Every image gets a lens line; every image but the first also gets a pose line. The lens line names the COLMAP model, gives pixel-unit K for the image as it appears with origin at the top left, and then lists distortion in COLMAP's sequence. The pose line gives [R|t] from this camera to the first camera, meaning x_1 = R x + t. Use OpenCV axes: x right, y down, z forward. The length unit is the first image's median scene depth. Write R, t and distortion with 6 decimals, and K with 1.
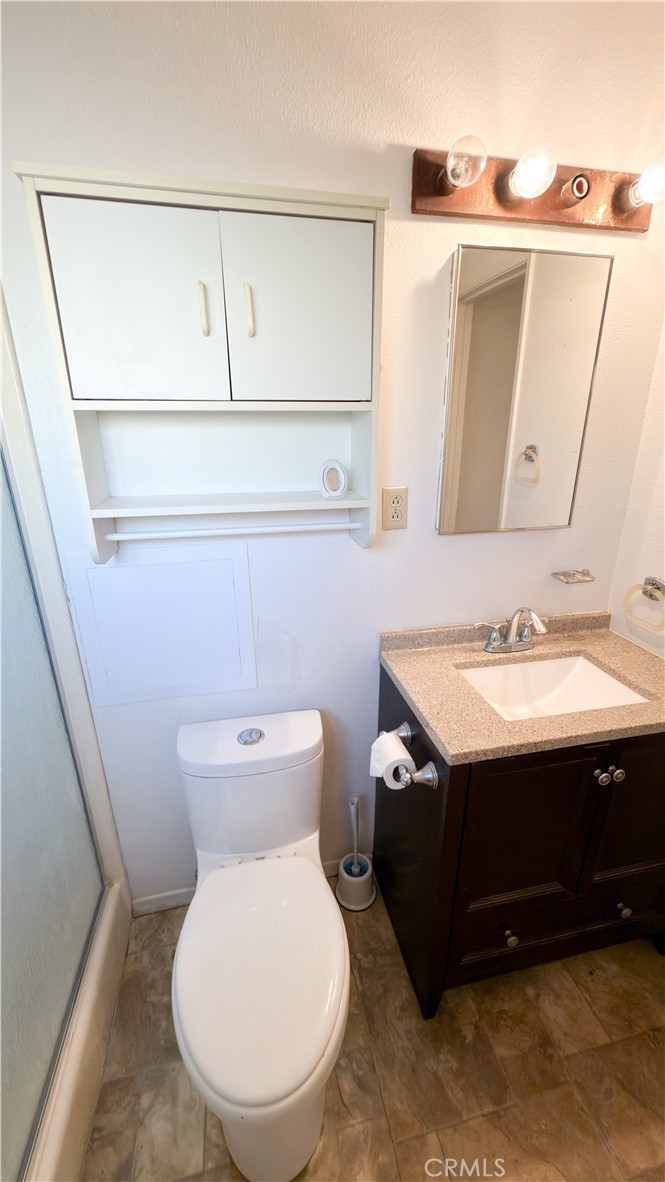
lens RADIAL K [[466.5, 0, 347.4], [0, 466.5, 592.1], [0, 0, 1]] dist [0.002753, 0.000056]
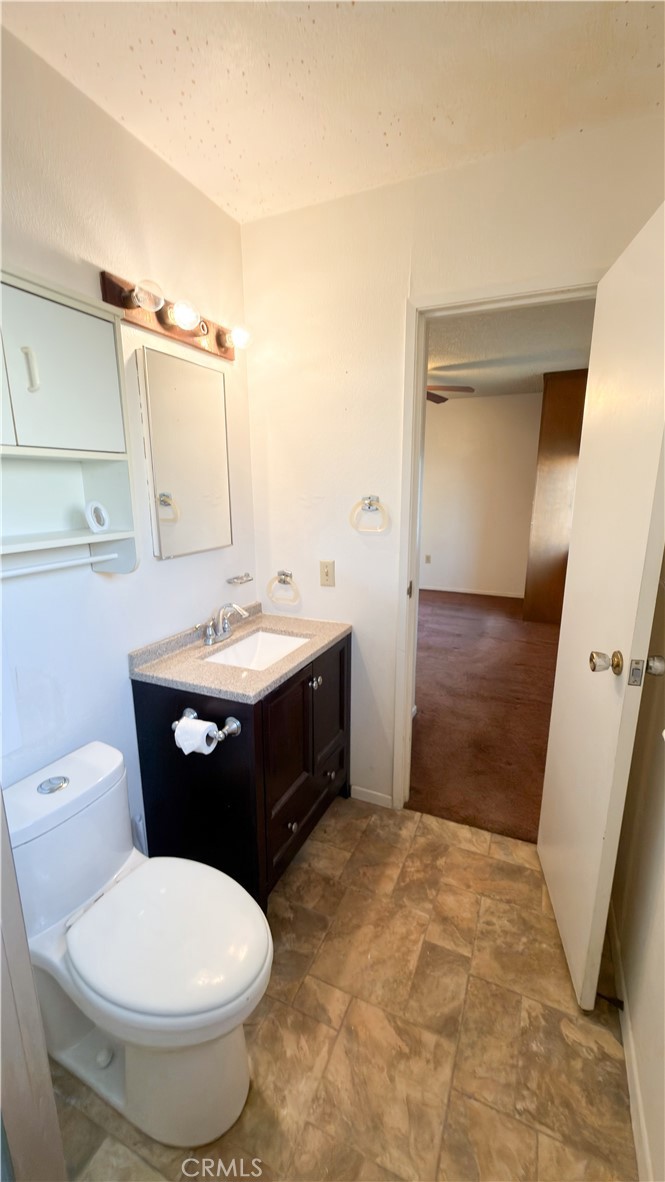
lens RADIAL K [[463.1, 0, 330.5], [0, 463.1, 592.8], [0, 0, 1]] dist [0.001816, 0.000367]
pose [[0.603781, -0.179612, 0.776652, -0.520171], [0.266415, 0.963729, 0.015760, 0.064963], [-0.751313, 0.197396, 0.629733, -0.102506]]
